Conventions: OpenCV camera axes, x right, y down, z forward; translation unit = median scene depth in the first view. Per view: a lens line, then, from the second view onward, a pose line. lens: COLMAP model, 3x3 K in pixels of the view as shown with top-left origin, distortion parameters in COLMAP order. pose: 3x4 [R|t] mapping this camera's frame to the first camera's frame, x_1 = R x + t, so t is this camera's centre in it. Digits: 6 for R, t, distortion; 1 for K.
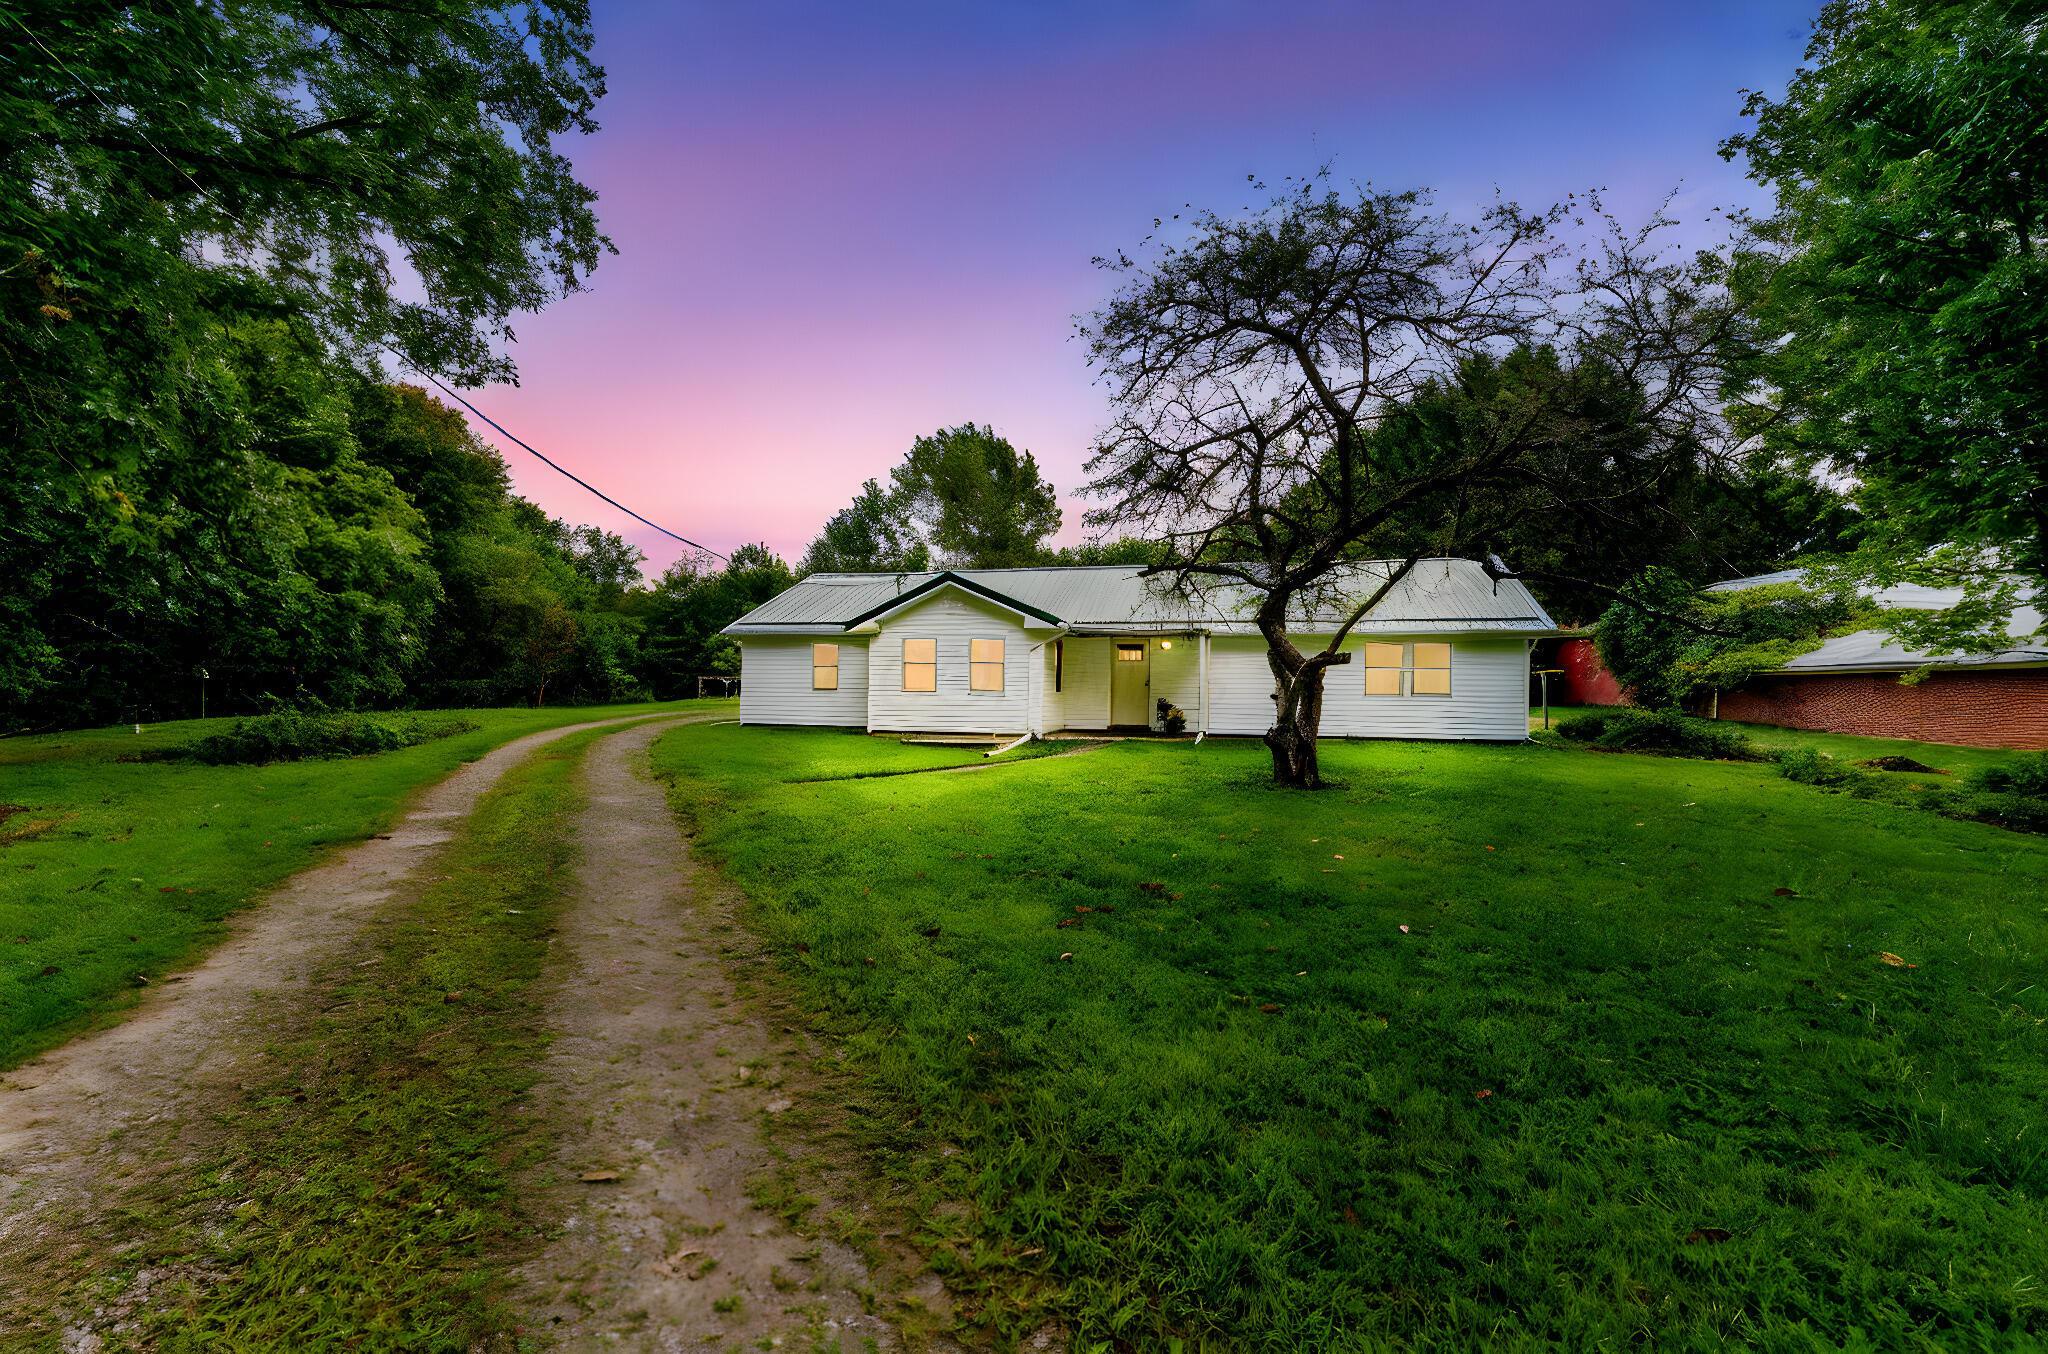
lens RADIAL K [[1622.5, 0, 1024.0], [0, 1622.5, 677.0], [0, 0, 1]] dist [0.007573, 0.005344]
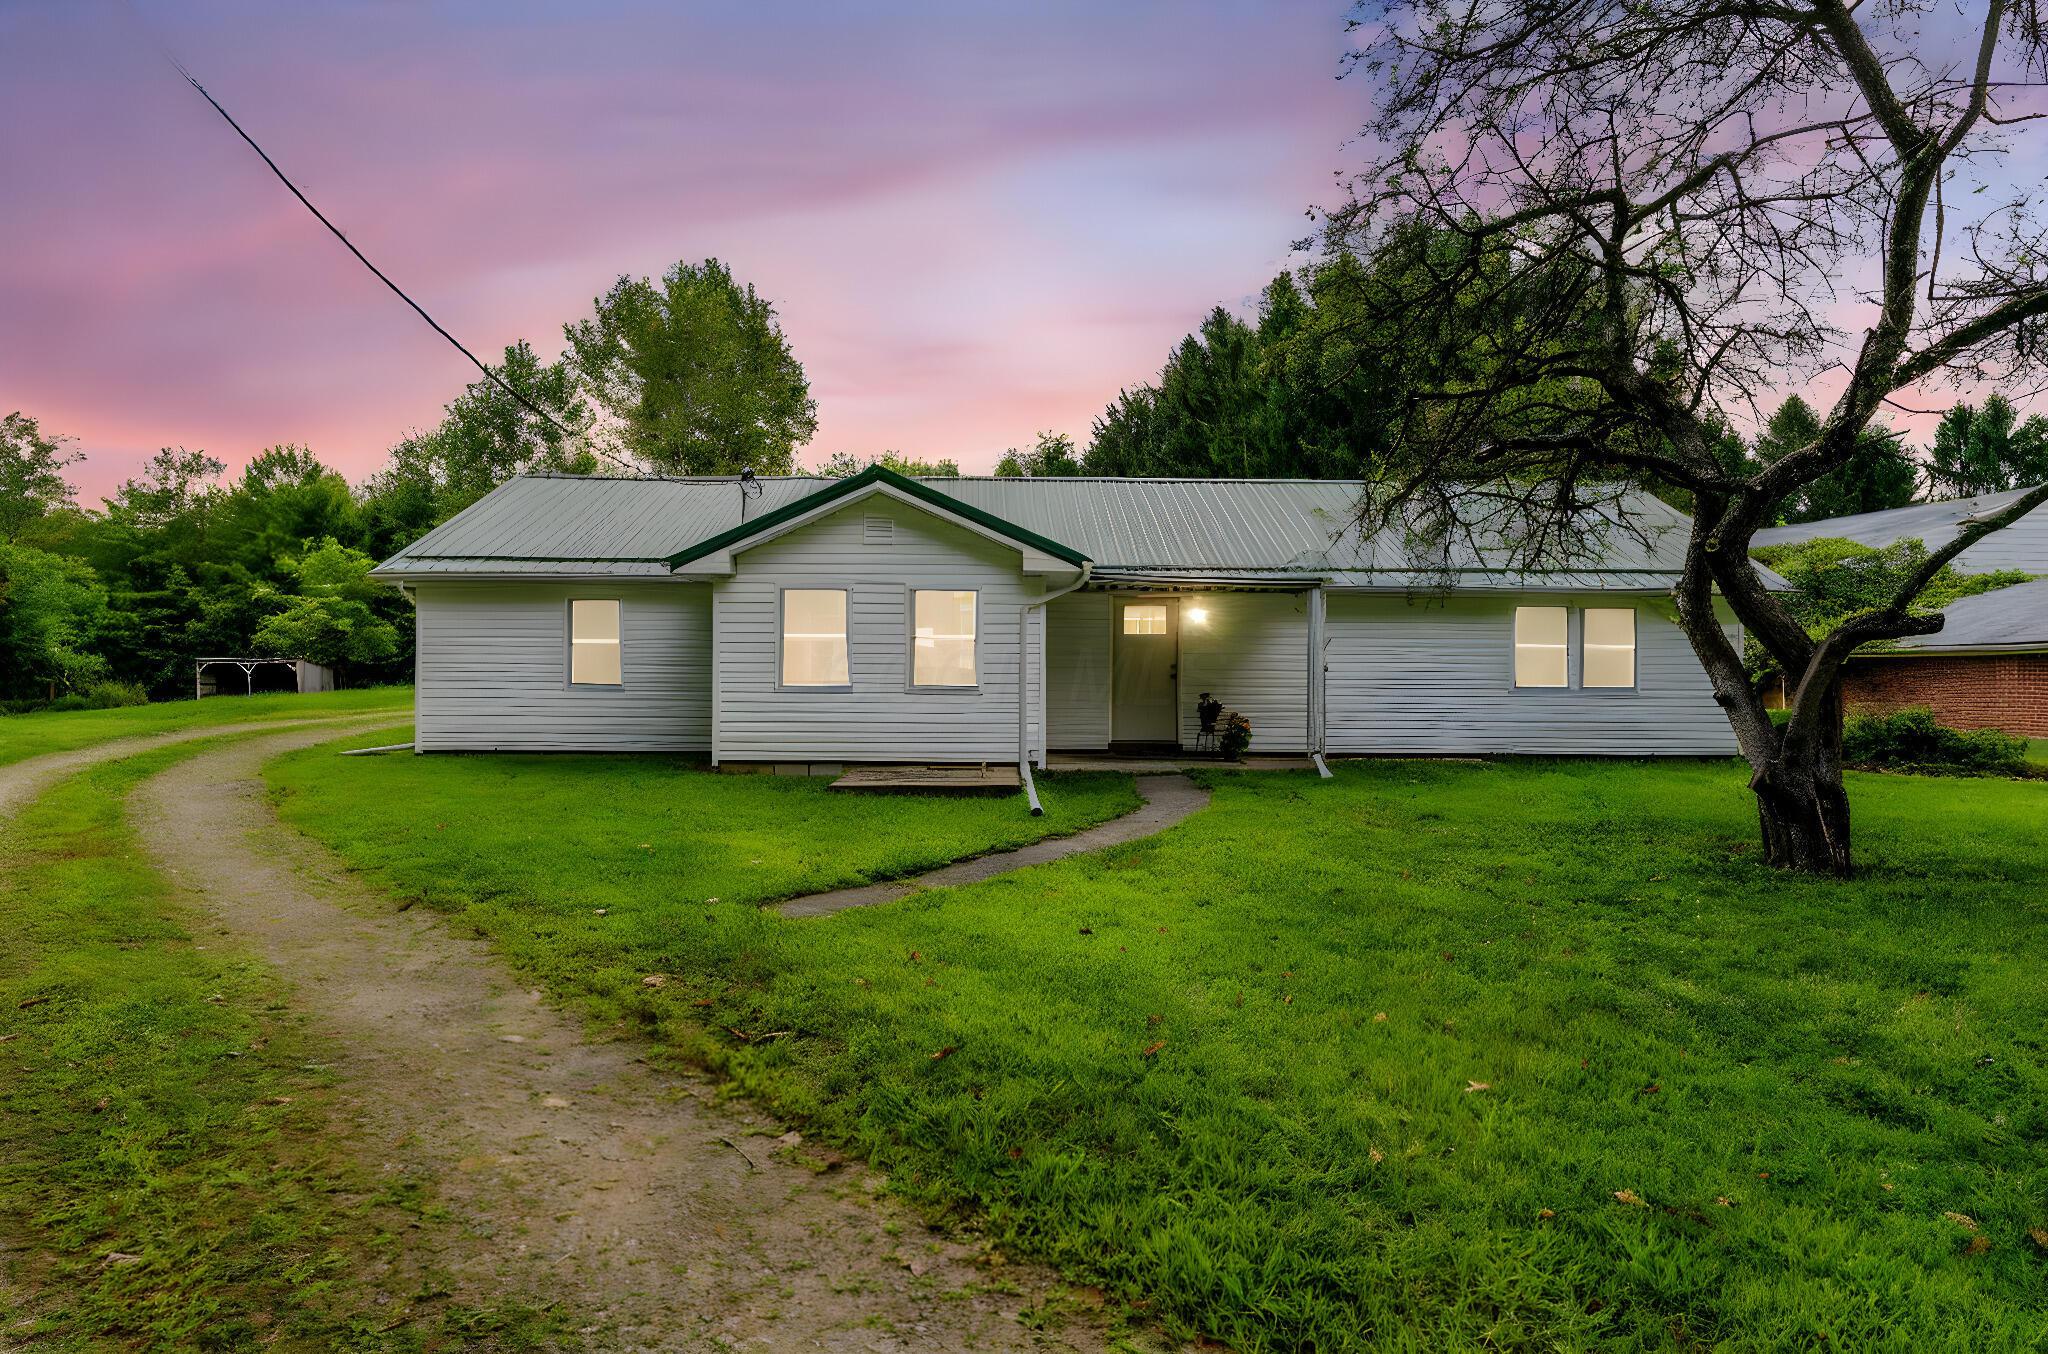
lens RADIAL K [[1622.5, 0, 1024.0], [0, 1622.5, 677.0], [0, 0, 1]] dist [0.007573, 0.005344]
pose [[0.930045, -0.004456, 0.367419, -0.214628], [0.000063, 0.999928, 0.011969, -0.000887], [-0.367446, -0.011108, 0.929978, 0.514961]]
